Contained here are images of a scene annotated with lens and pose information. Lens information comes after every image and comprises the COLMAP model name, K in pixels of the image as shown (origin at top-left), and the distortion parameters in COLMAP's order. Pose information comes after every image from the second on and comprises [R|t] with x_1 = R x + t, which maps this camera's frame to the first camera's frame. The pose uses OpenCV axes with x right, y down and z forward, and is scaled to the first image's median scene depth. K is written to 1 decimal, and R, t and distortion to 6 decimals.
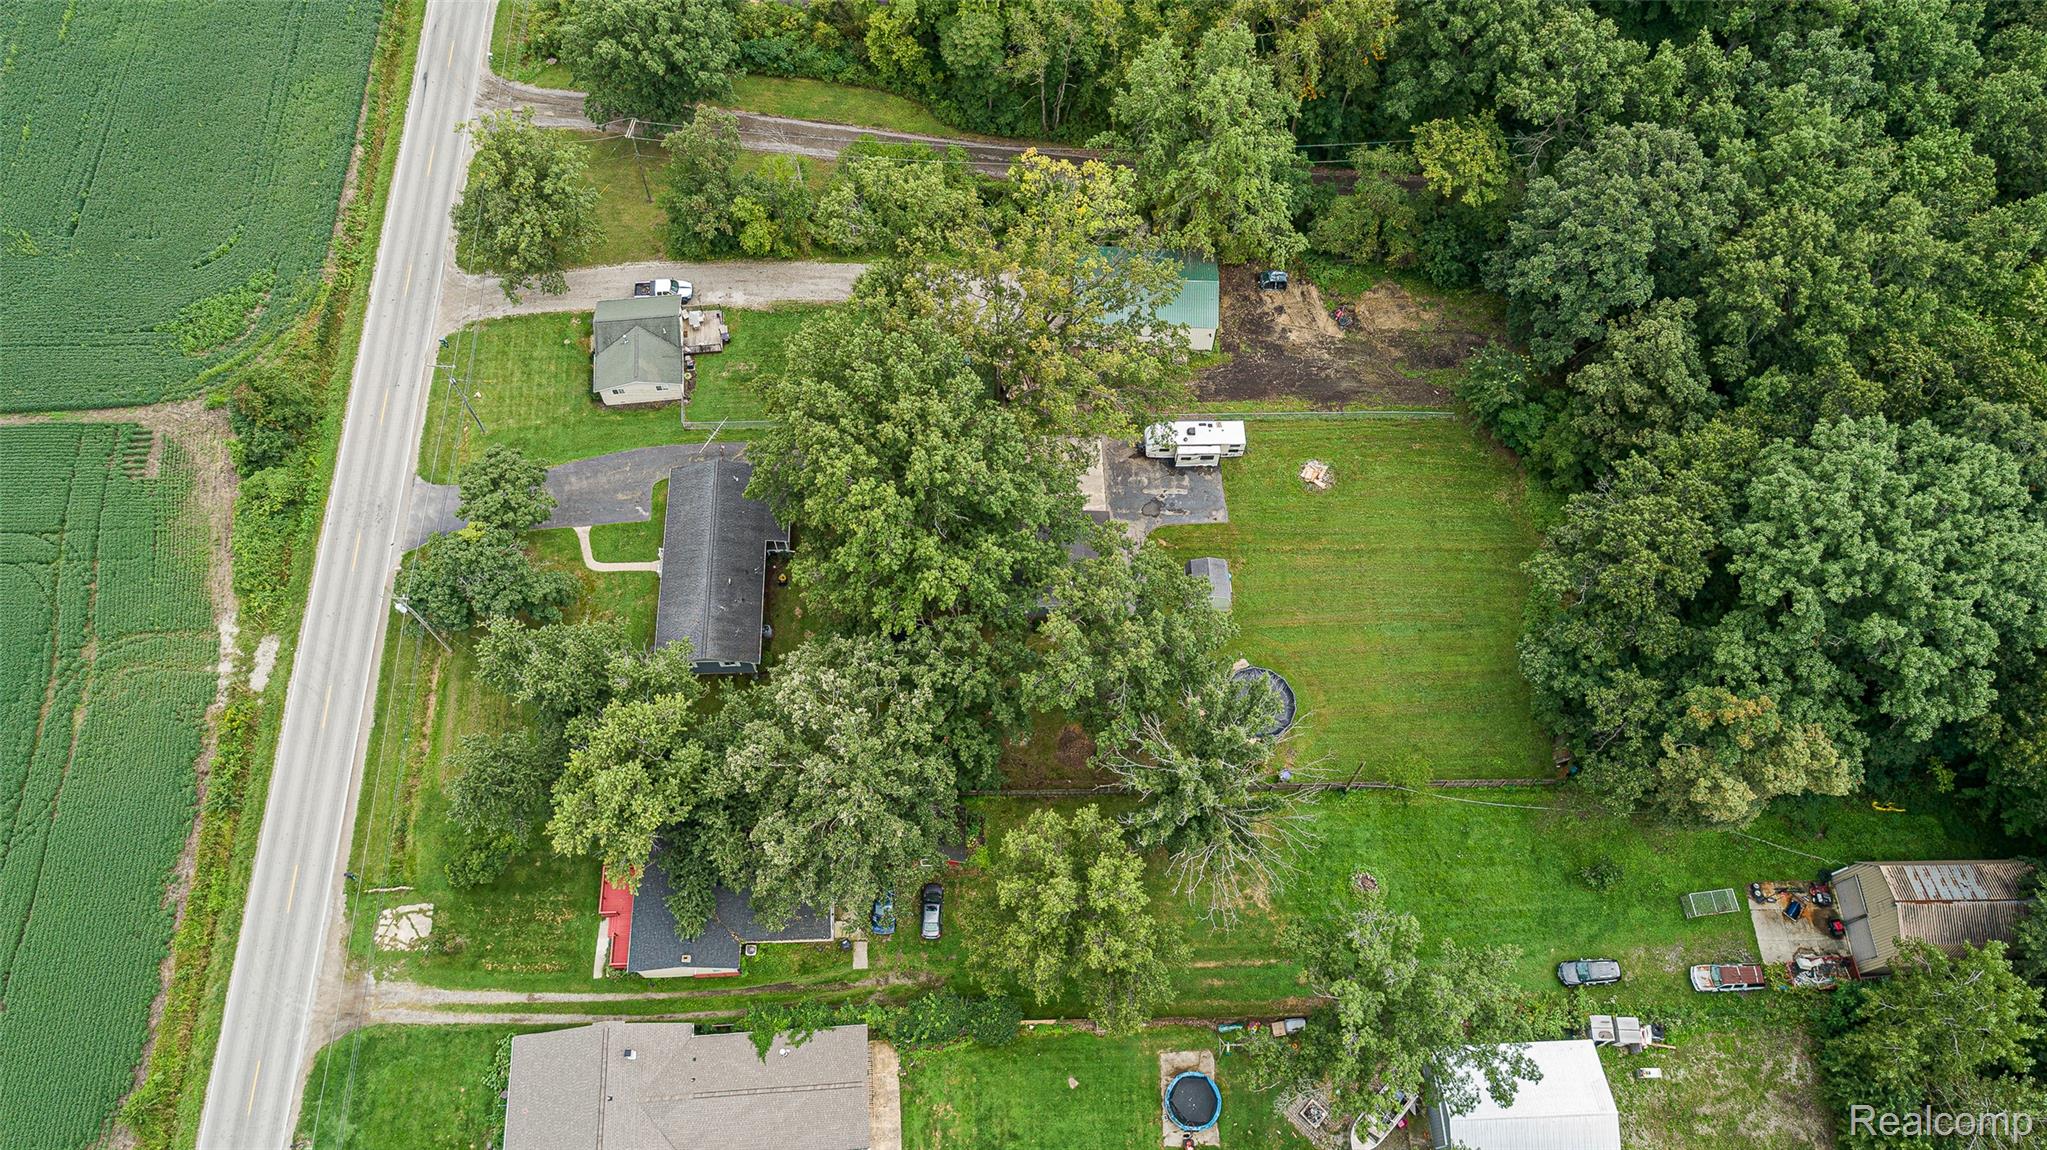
lens RADIAL K [[1543.1, 0, 1030.4], [0, 1543.1, 575.6], [0, 0, 1]] dist [-0.004699, 0.009819]
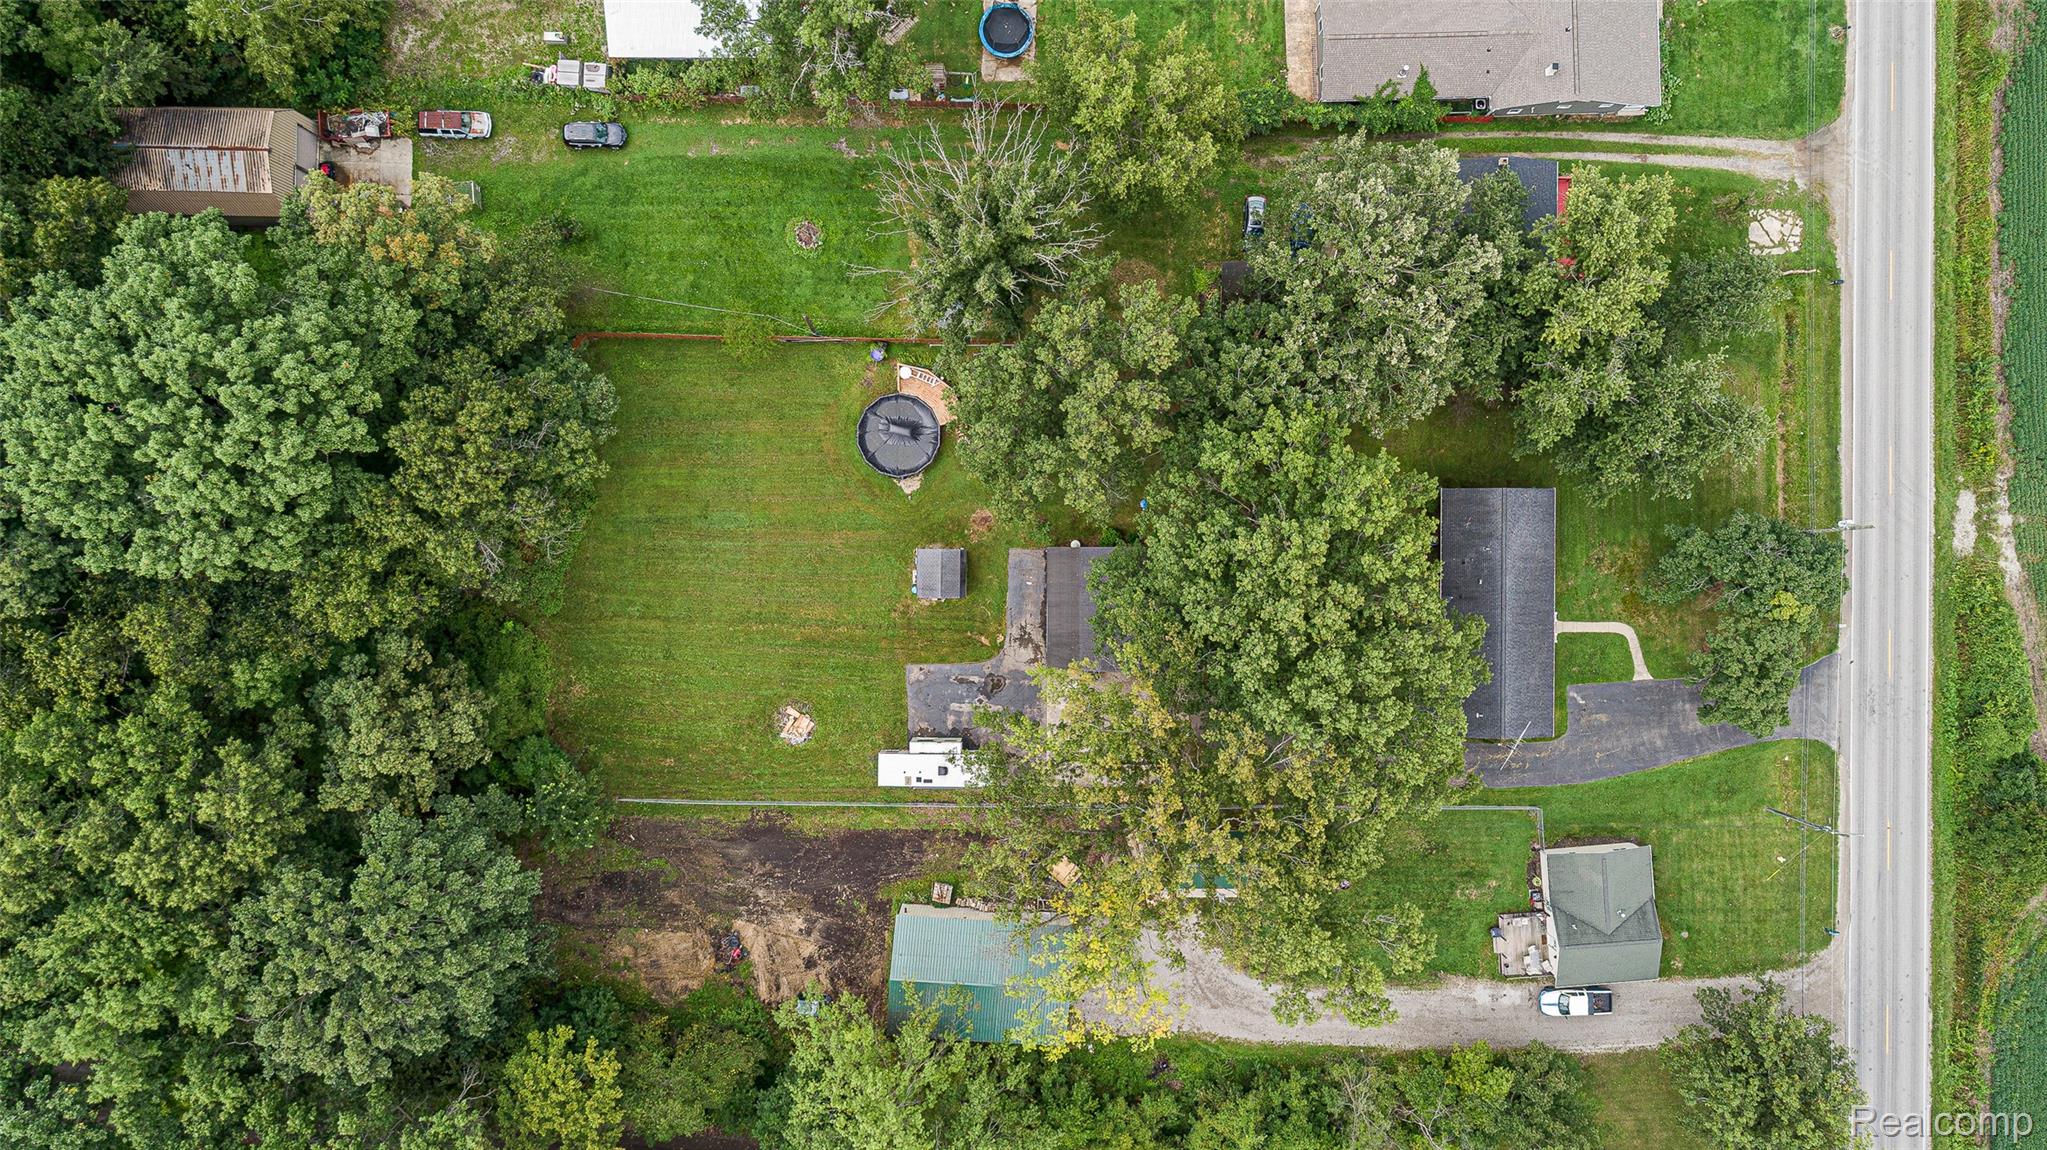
lens RADIAL K [[1543.1, 0, 1030.4], [0, 1543.1, 575.6], [0, 0, 1]] dist [-0.004699, 0.009819]
pose [[-0.998194, -0.045438, -0.039291, 0.105230], [0.021833, -0.883788, 0.467377, -0.435476], [-0.055962, 0.465675, 0.883185, 0.232733]]
